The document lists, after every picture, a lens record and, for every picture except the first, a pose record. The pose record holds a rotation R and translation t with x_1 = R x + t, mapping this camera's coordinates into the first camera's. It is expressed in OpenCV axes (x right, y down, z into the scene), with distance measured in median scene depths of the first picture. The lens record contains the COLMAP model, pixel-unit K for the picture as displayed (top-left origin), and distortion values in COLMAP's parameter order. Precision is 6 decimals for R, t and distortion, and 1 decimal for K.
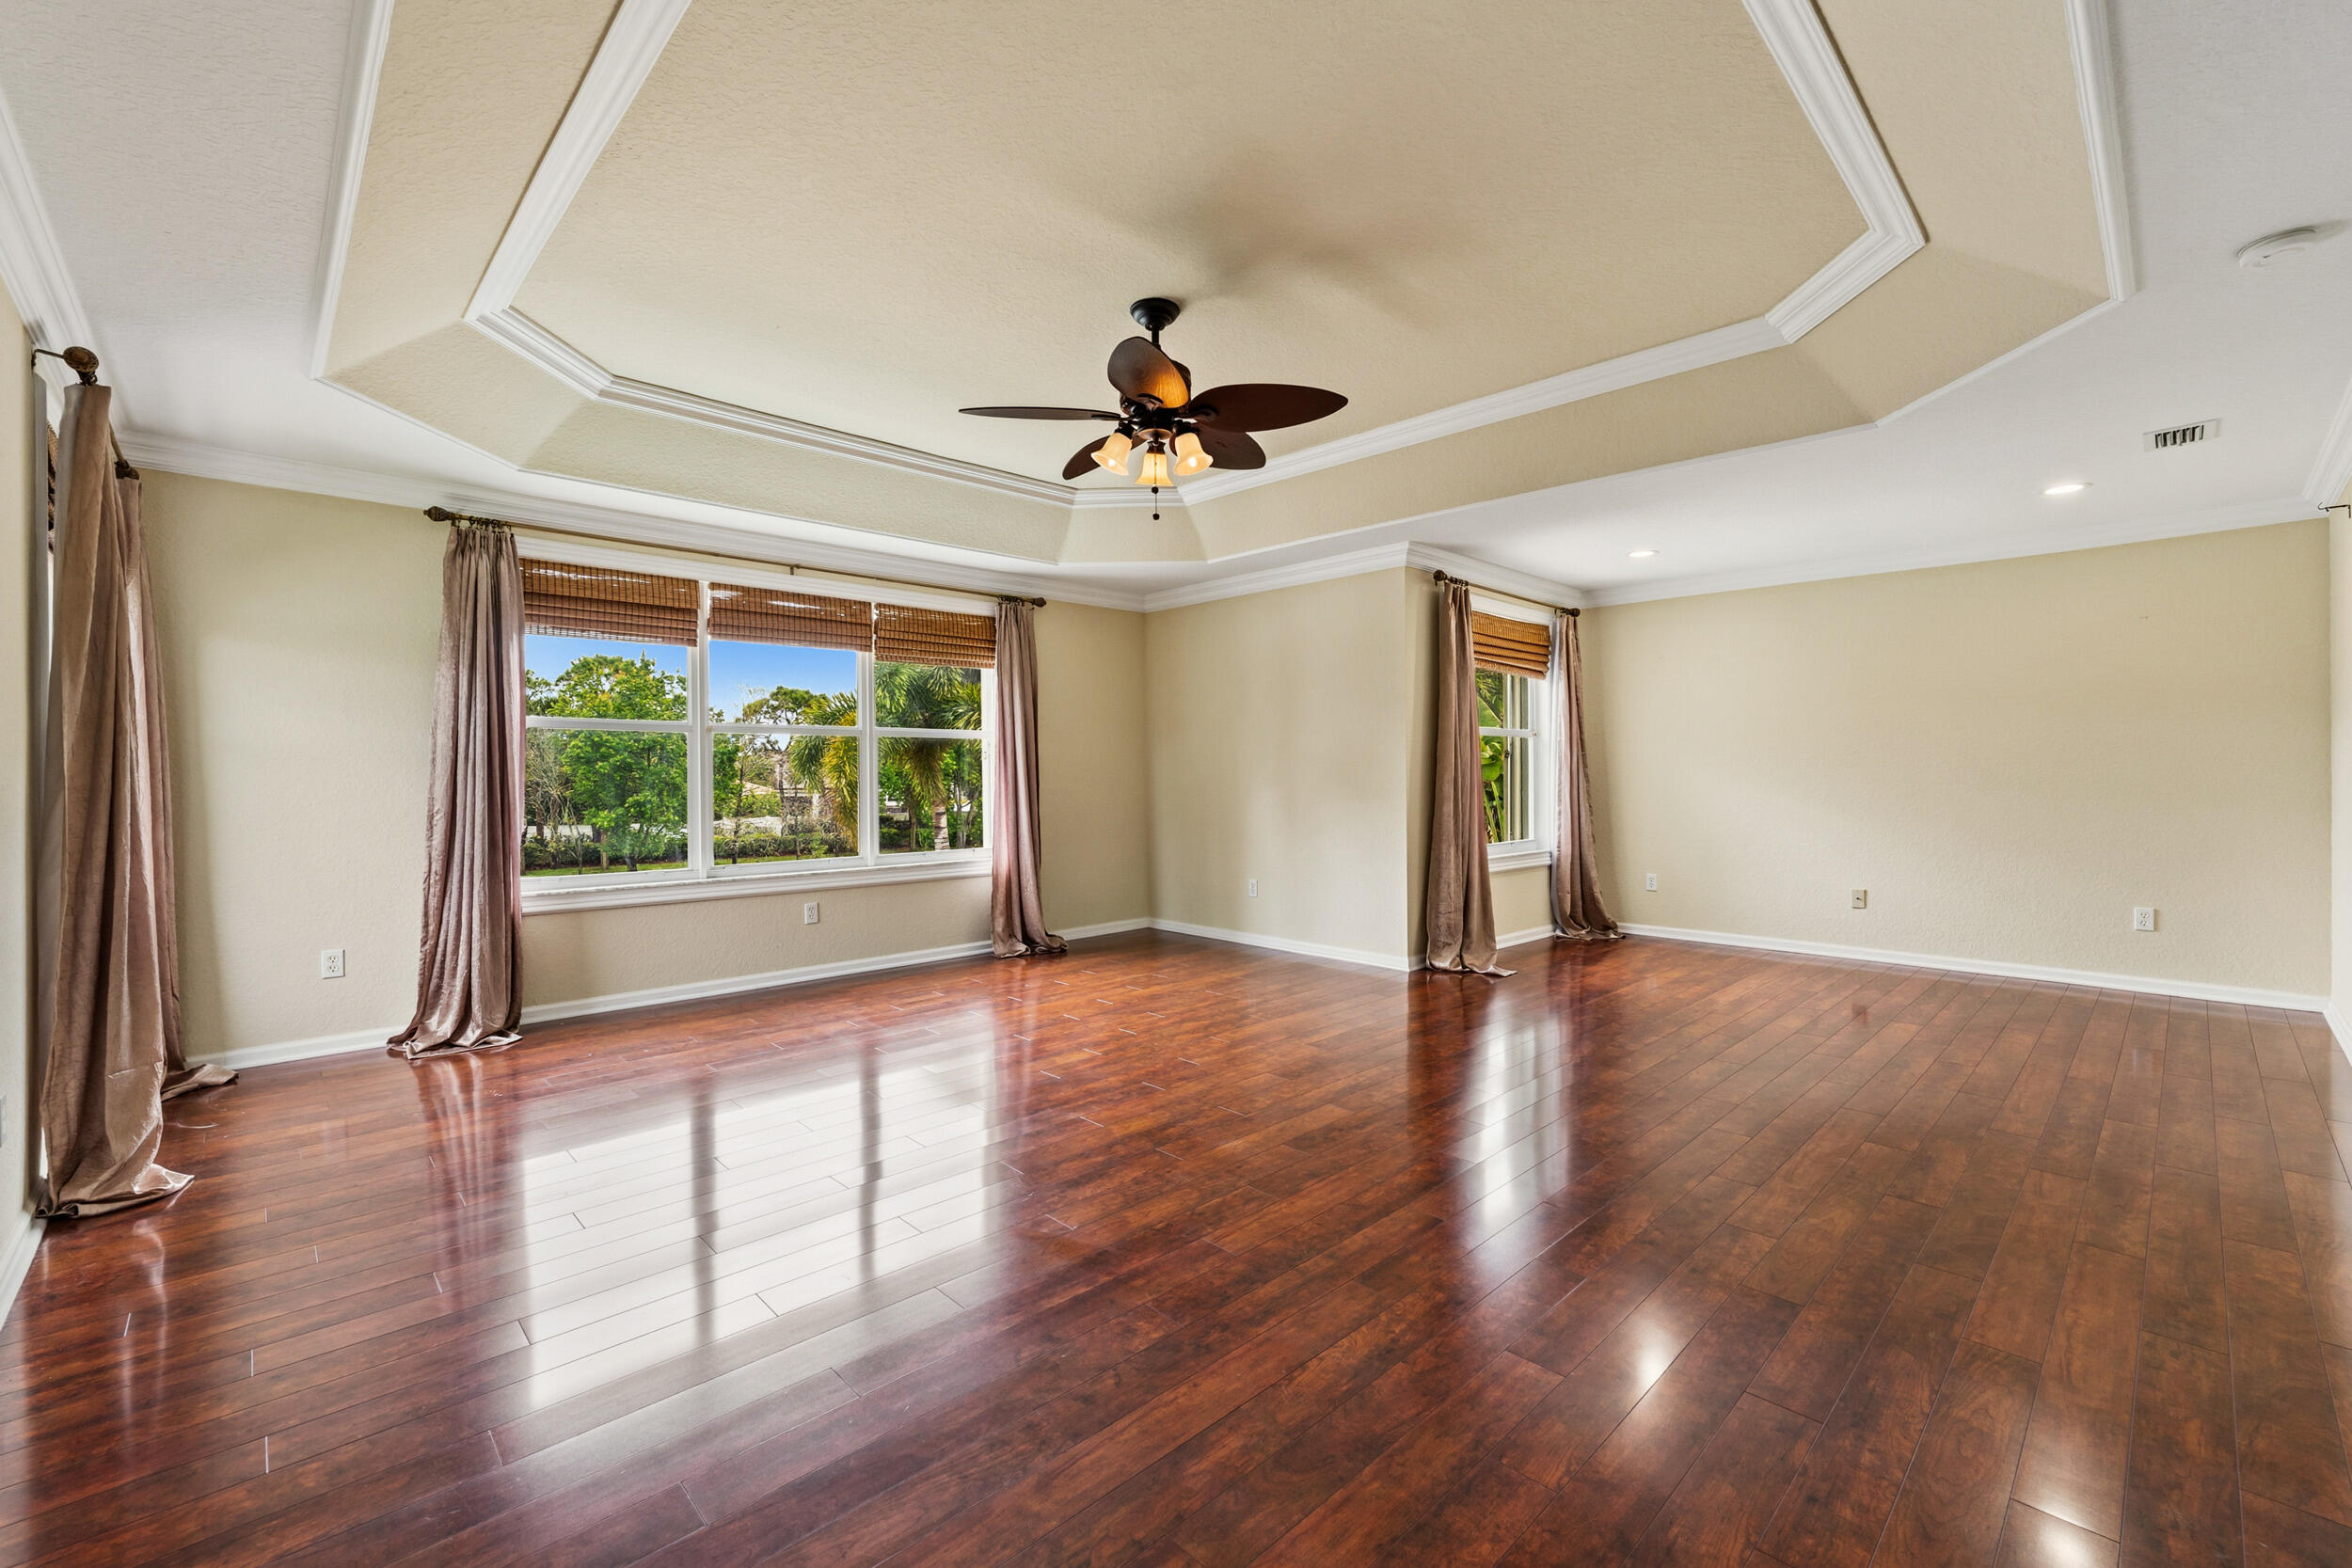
lens RADIAL K [[963.8, 0, 1184.6], [0, 963.8, 774.5], [0, 0, 1]] dist [-0.011388, 0.001137]
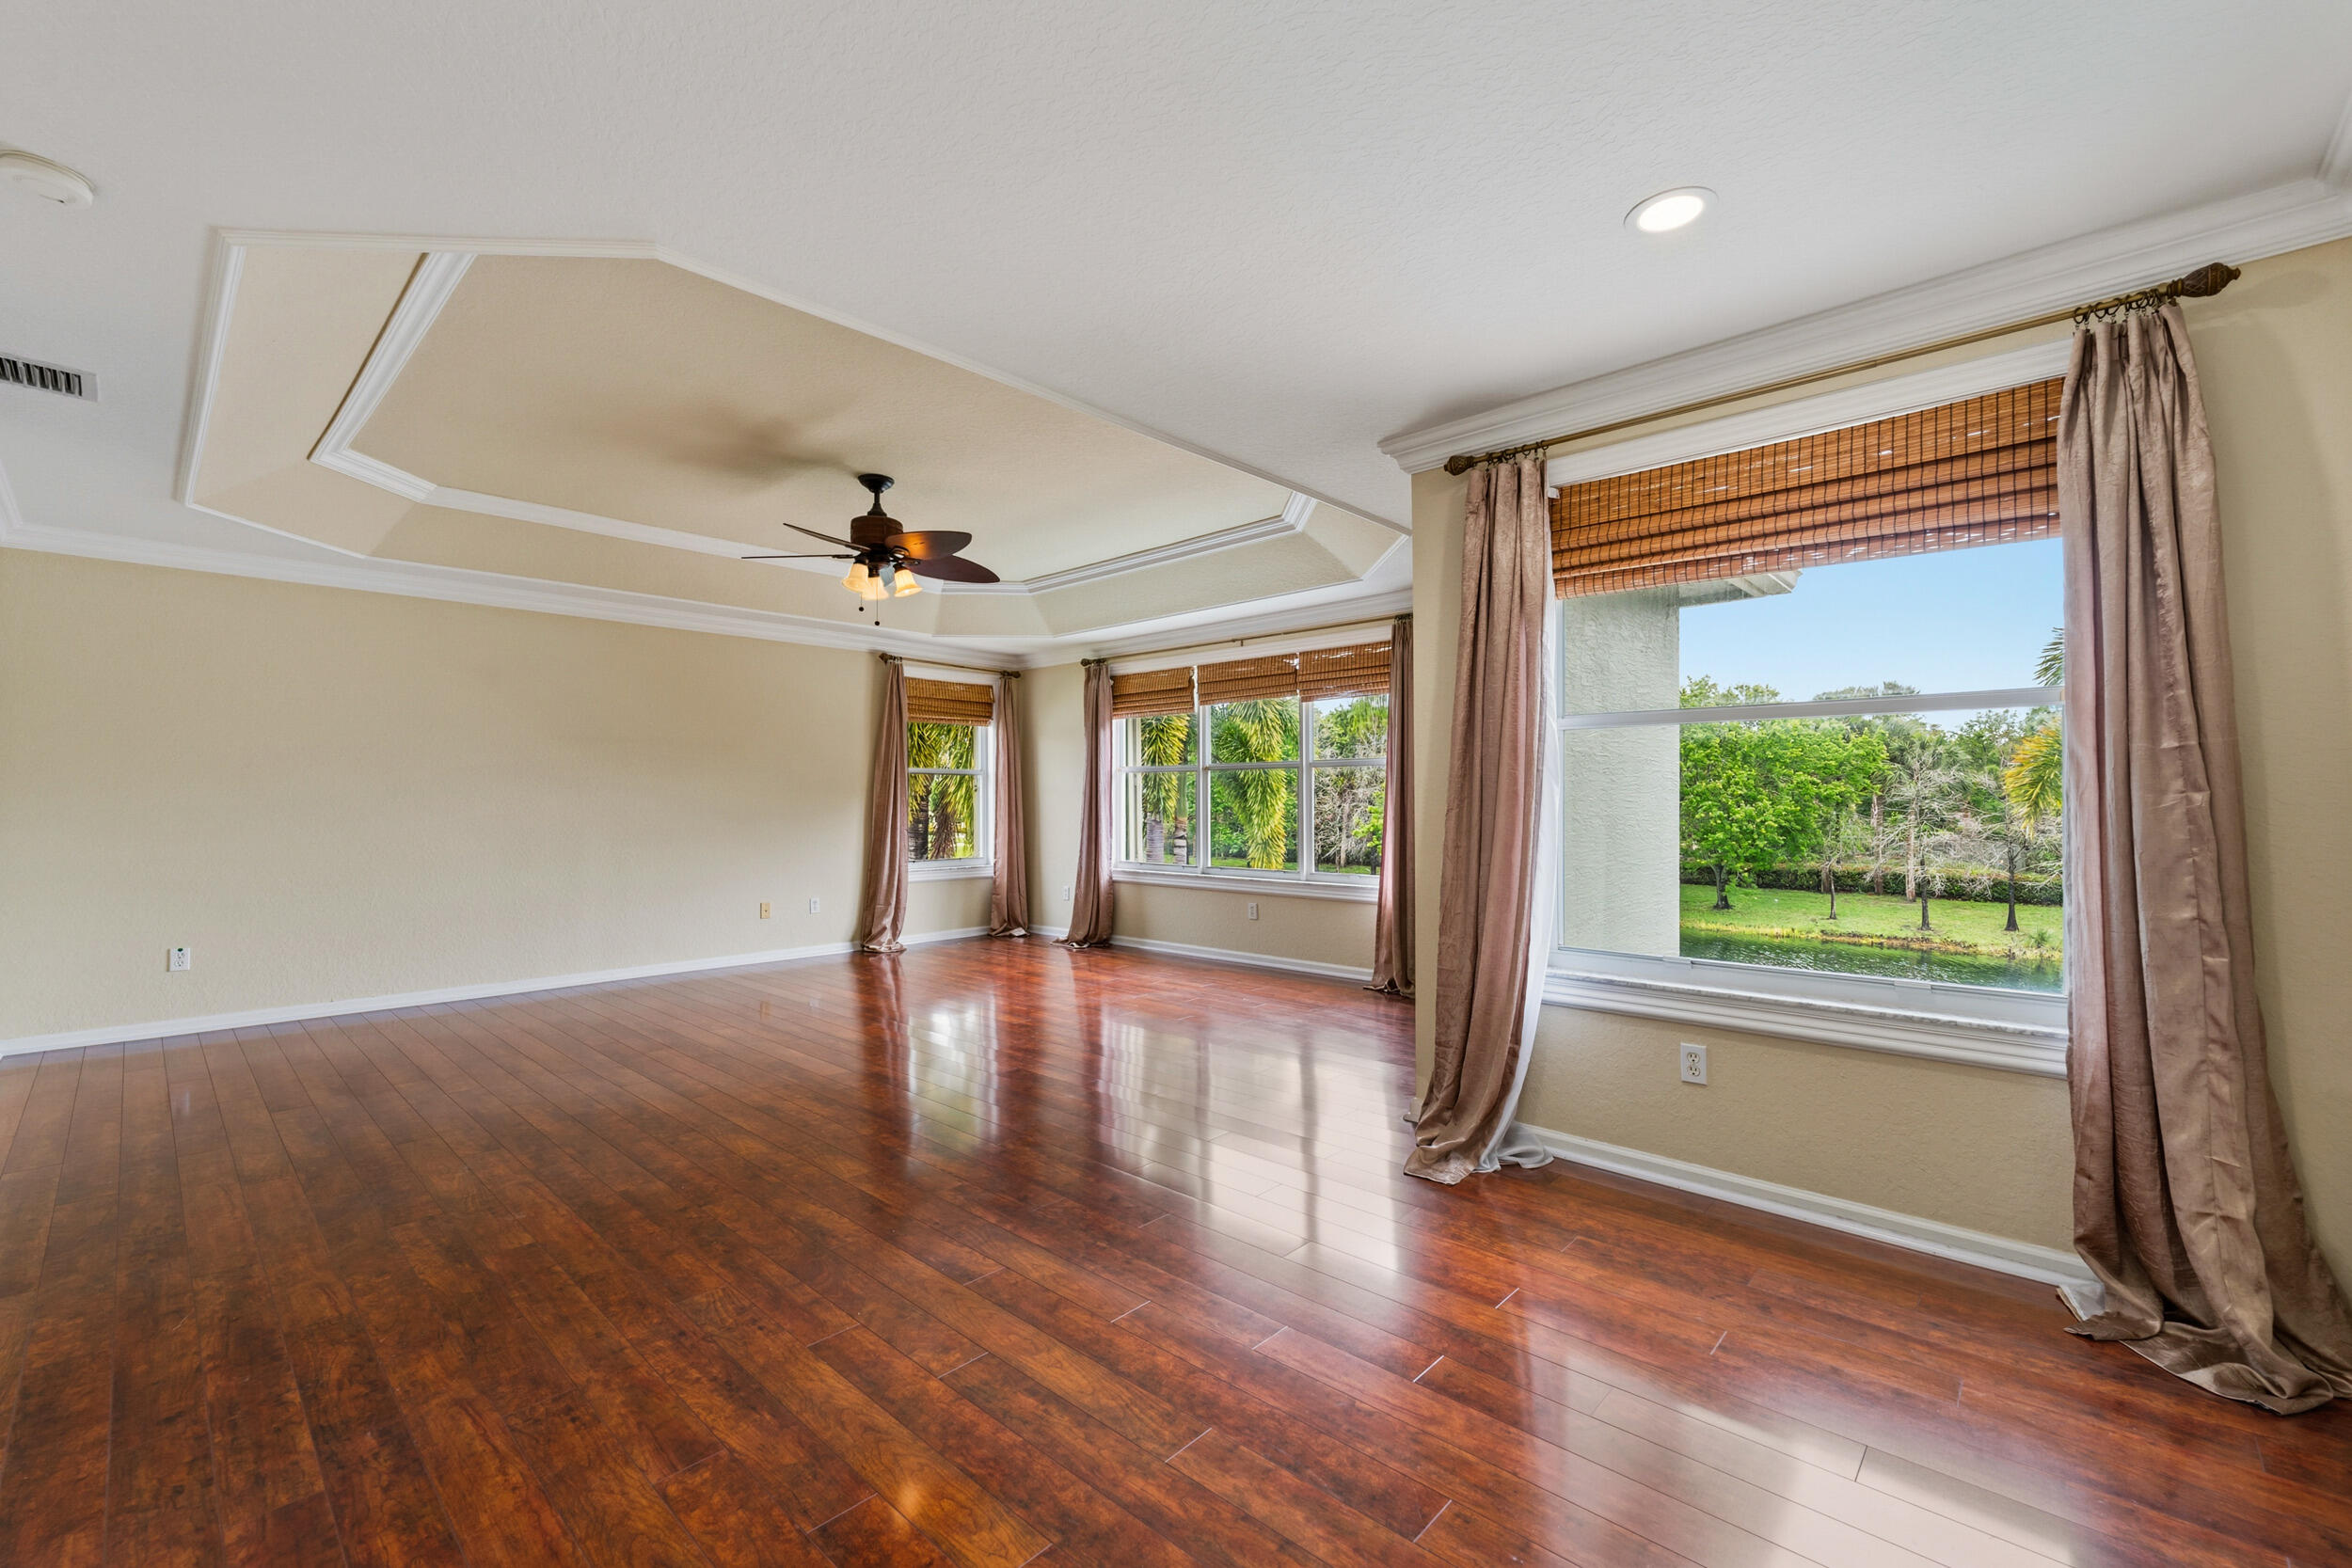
lens RADIAL K [[963.8, 0, 1184.7], [0, 963.8, 794.2], [0, 0, 1]] dist [-0.011388, 0.001137]
pose [[0.073860, -0.001072, -0.997268, 1.057870], [0.004697, 0.999989, -0.000727, -0.009618], [0.997258, -0.004631, 0.073864, 0.997642]]
